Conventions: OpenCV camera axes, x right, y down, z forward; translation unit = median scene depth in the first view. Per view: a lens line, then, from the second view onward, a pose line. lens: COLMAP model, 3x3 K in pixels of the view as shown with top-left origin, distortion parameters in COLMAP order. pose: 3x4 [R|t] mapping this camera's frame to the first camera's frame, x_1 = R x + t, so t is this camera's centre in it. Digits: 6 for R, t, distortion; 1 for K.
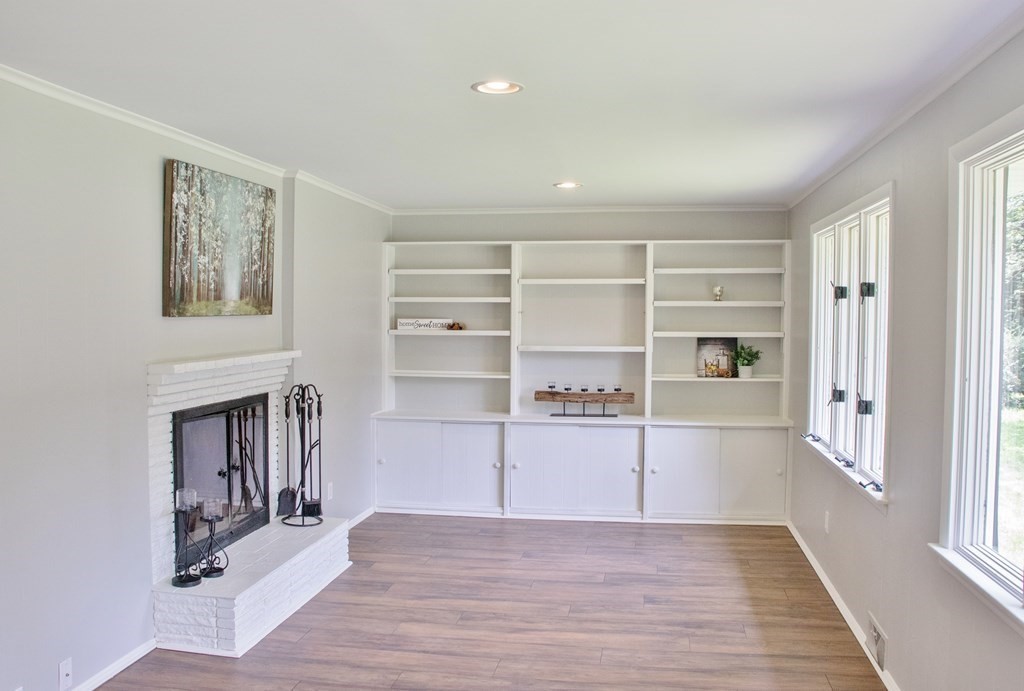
lens RADIAL K [[887.1, 0, 511.1], [0, 887.1, 337.5], [0, 0, 1]] dist [-0.161547, 0.127967]
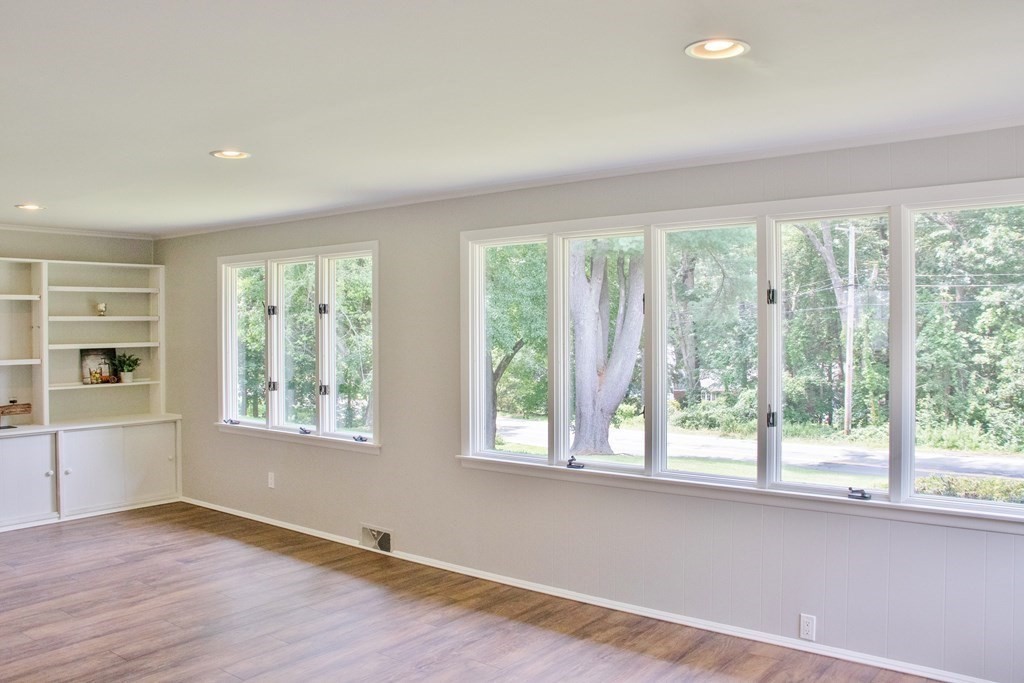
lens RADIAL K [[887.1, 0, 506.6], [0, 887.1, 338.2], [0, 0, 1]] dist [-0.161547, 0.127967]
pose [[0.481220, -0.020050, 0.876370, -0.501584], [0.029069, 0.999554, 0.006906, -0.005727], [-0.876118, 0.022152, 0.481588, 0.010400]]
